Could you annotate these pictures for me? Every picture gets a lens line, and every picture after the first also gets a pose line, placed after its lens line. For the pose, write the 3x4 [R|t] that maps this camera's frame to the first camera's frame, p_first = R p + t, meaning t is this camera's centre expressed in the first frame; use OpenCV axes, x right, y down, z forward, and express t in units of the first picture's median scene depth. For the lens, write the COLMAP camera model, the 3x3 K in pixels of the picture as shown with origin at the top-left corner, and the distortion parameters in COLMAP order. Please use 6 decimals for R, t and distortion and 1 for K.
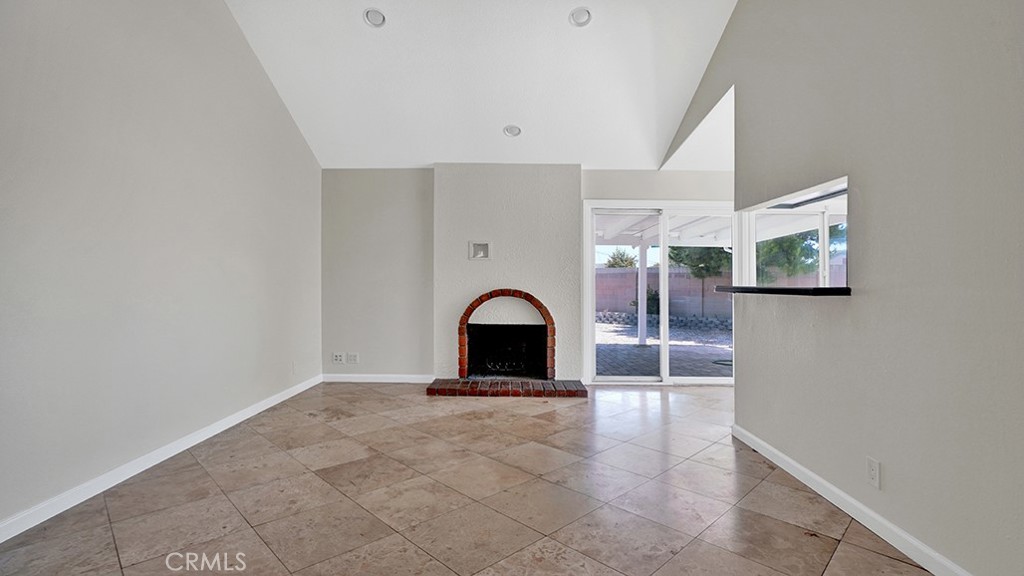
lens RADIAL K [[489.1, 0, 525.4], [0, 489.1, 284.2], [0, 0, 1]] dist [-0.059001, 0.012257]
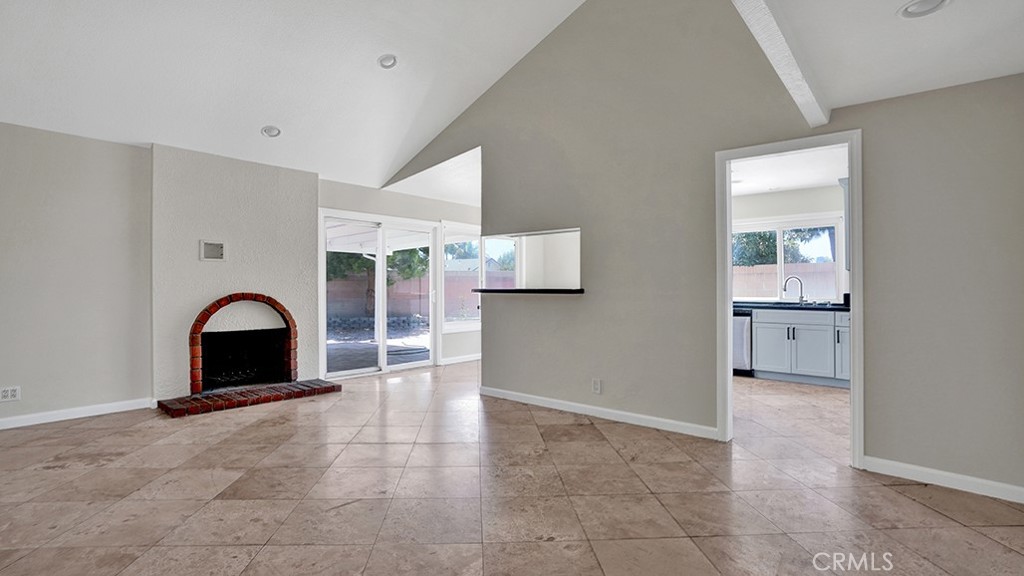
lens RADIAL K [[484.6, 0, 513.3], [0, 484.6, 280.8], [0, 0, 1]] dist [-0.029128, 0.011476]
pose [[0.657580, 0.006402, 0.753357, -0.402810], [0.001727, 0.999948, -0.010005, -0.002978], [-0.753383, 0.007880, 0.657535, -0.003828]]
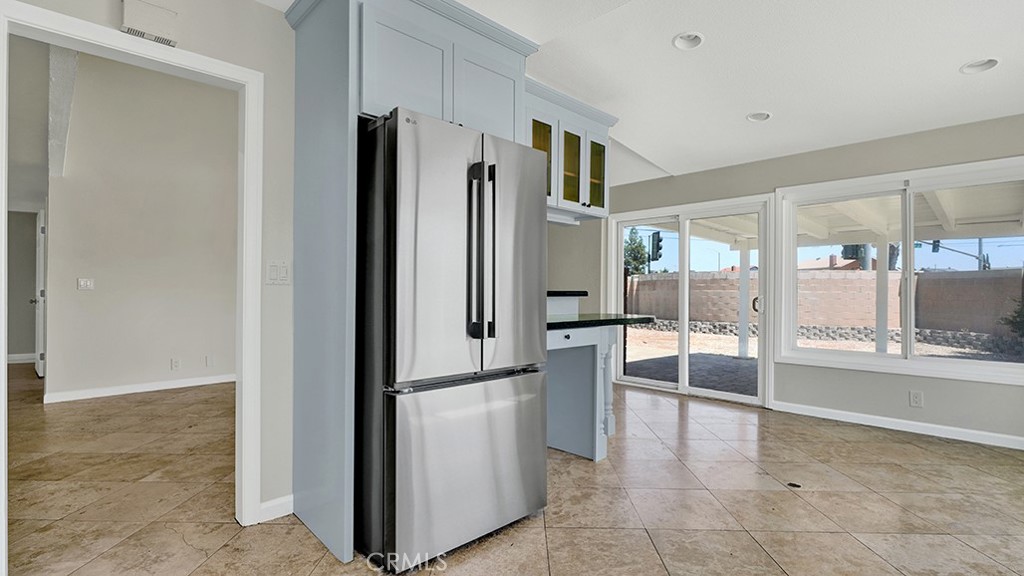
lens RADIAL K [[479.0, 0, 517.1], [0, 479.0, 290.3], [0, 0, 1]] dist [-0.000617, -0.000095]
pose [[0.688532, -0.003867, -0.725196, 0.801758], [-0.002040, 0.999972, -0.007268, 0.007577], [0.725203, 0.006484, 0.688504, 0.096742]]
